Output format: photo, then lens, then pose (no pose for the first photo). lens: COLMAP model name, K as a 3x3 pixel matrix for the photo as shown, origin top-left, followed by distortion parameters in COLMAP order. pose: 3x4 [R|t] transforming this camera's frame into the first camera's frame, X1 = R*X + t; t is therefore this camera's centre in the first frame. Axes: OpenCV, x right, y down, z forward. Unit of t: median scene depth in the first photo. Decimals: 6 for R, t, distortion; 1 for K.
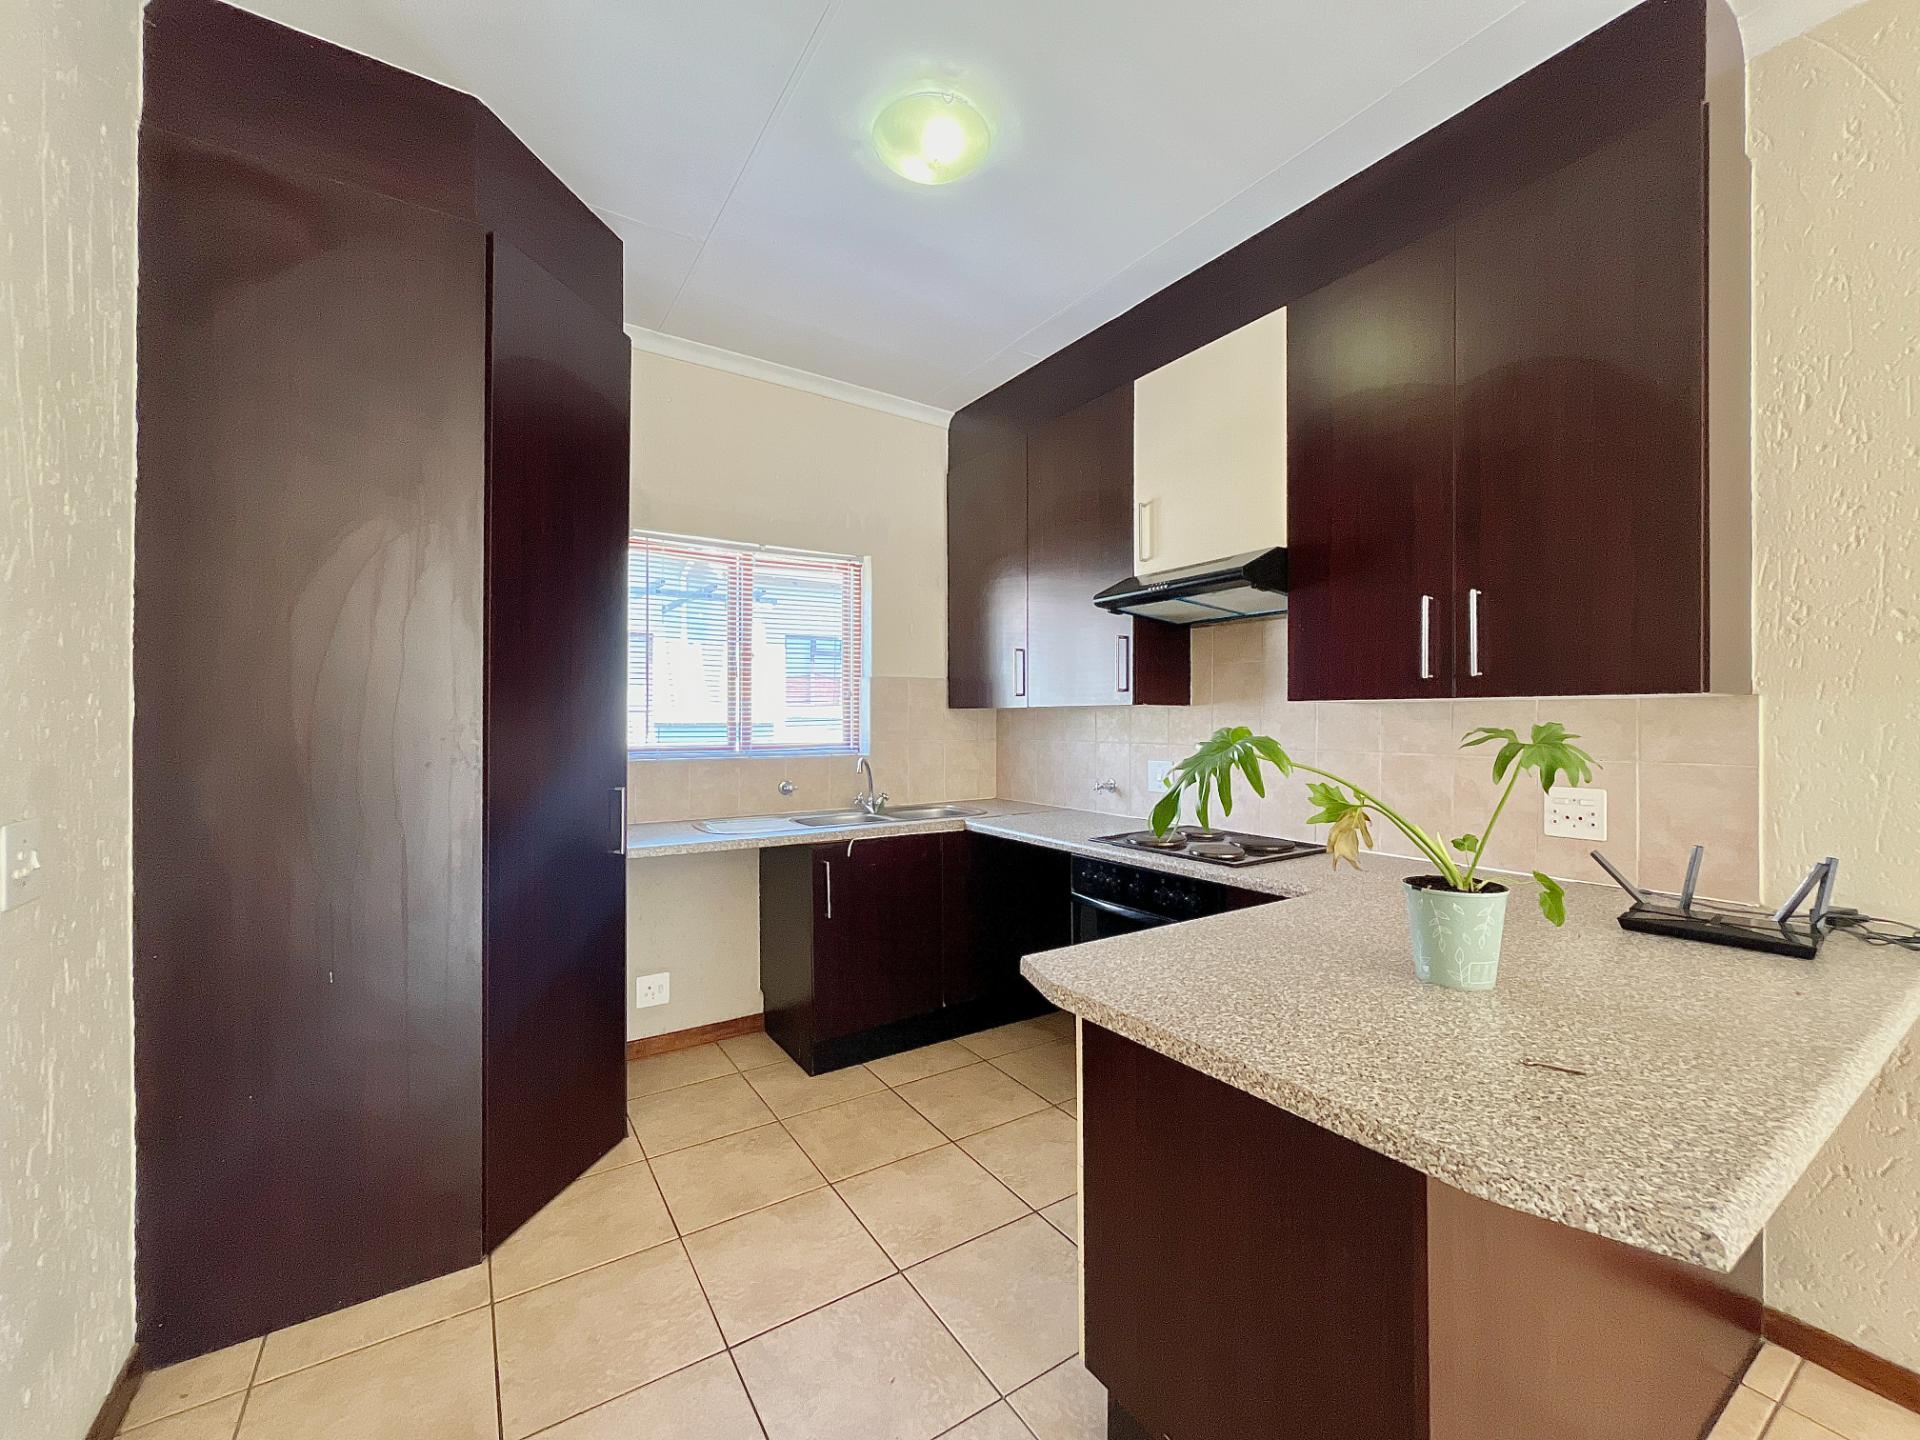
lens RADIAL K [[778.3, 0, 961.0], [0, 778.3, 718.3], [0, 0, 1]] dist [-0.002221, 0.001316]
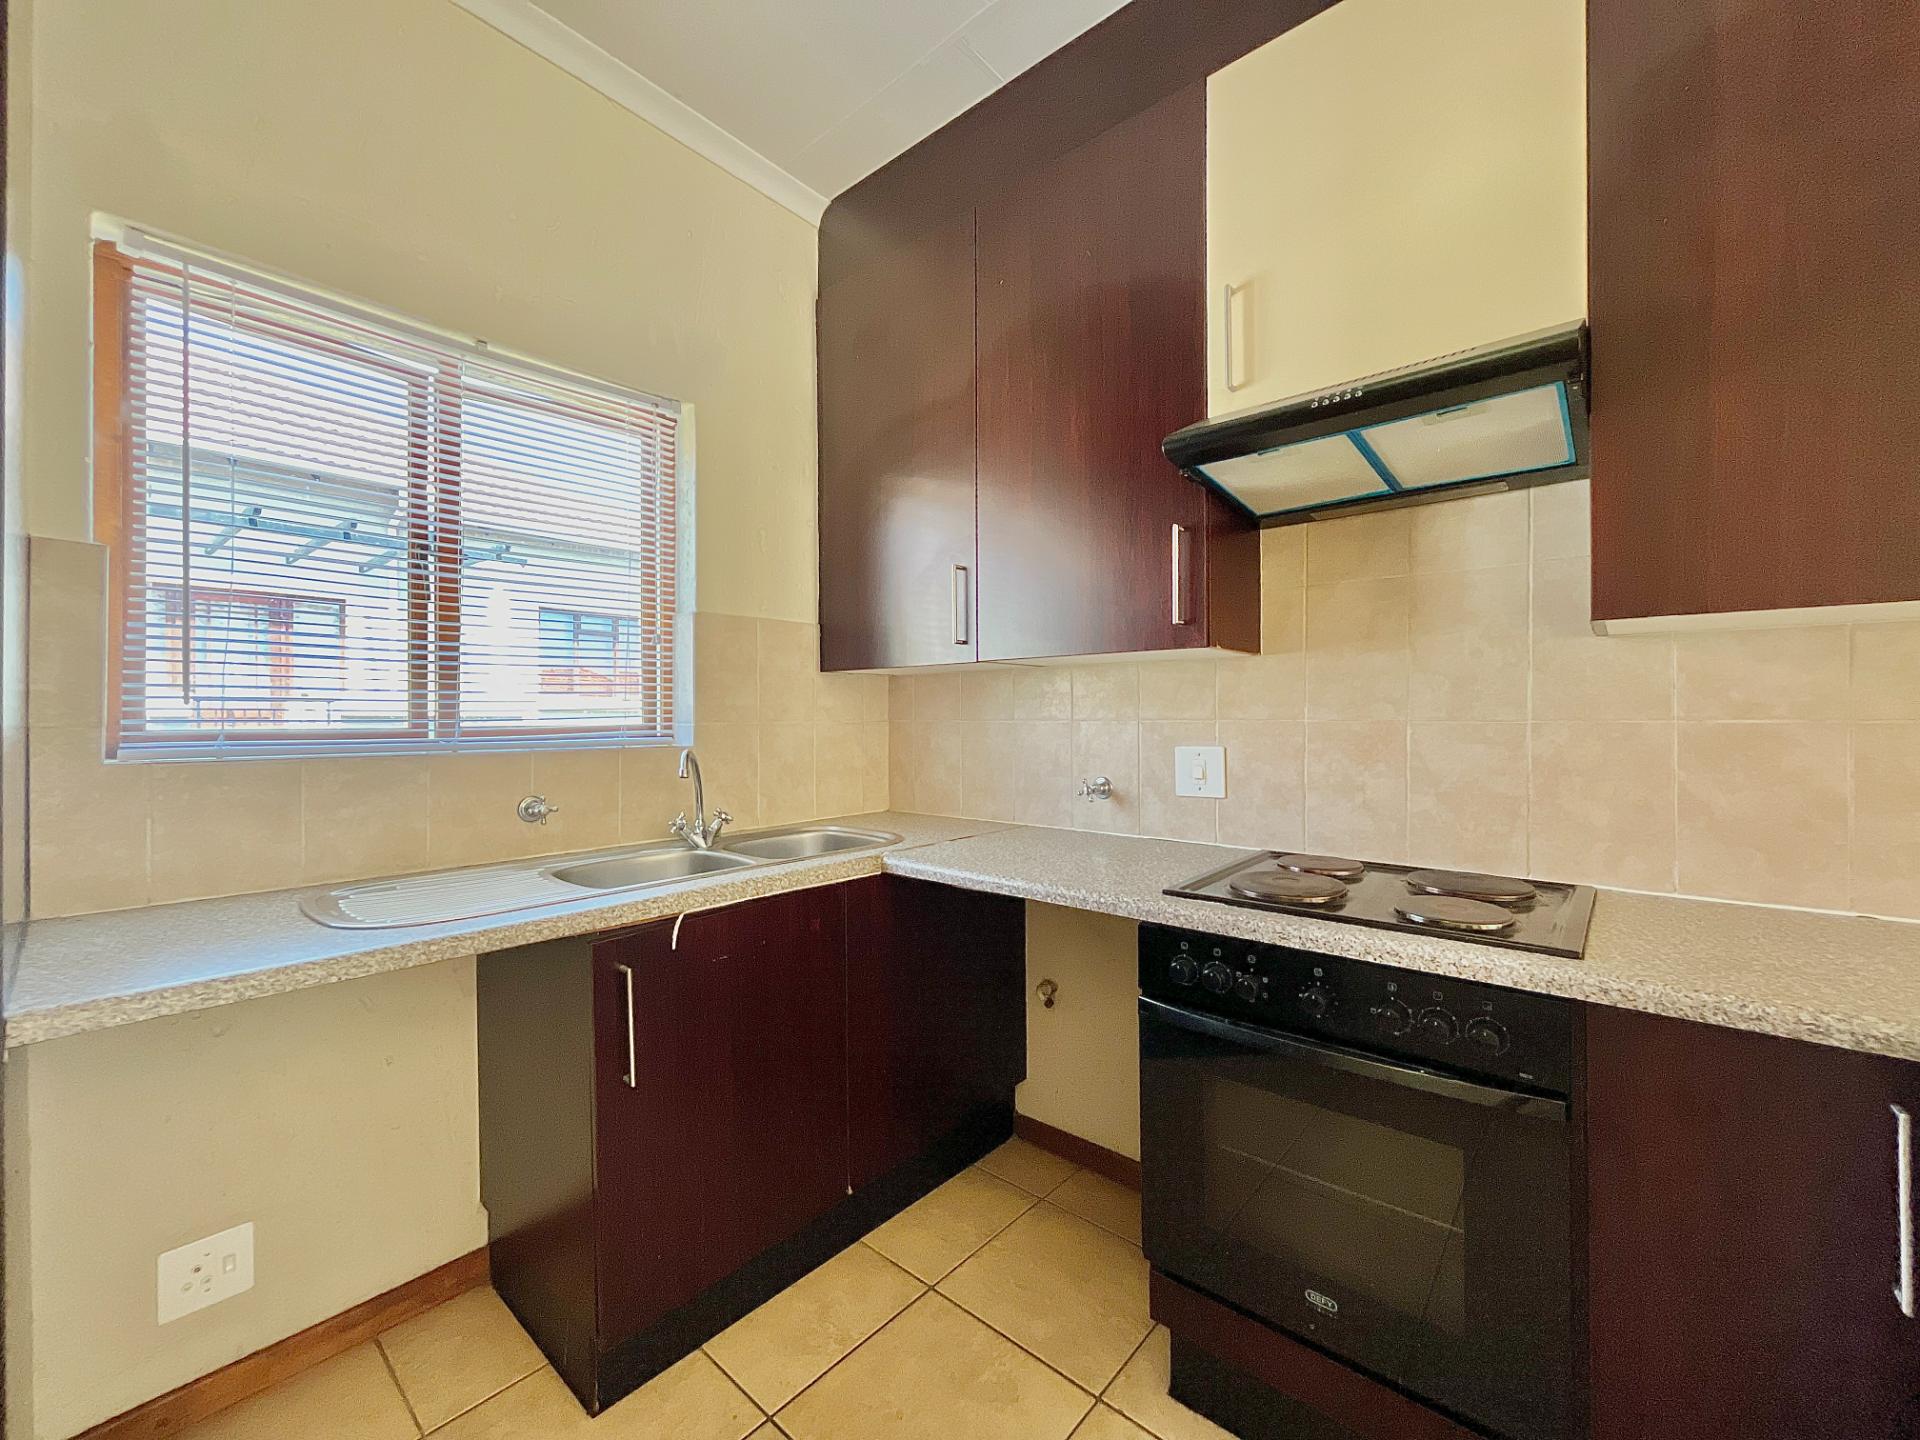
lens RADIAL K [[778.3, 0, 961.4], [0, 778.3, 718.6], [0, 0, 1]] dist [-0.002221, 0.001316]
pose [[0.962818, -0.004557, 0.270113, -0.087871], [0.003647, 0.999986, 0.003871, 0.026869], [-0.270127, -0.002742, 0.962821, 0.414628]]
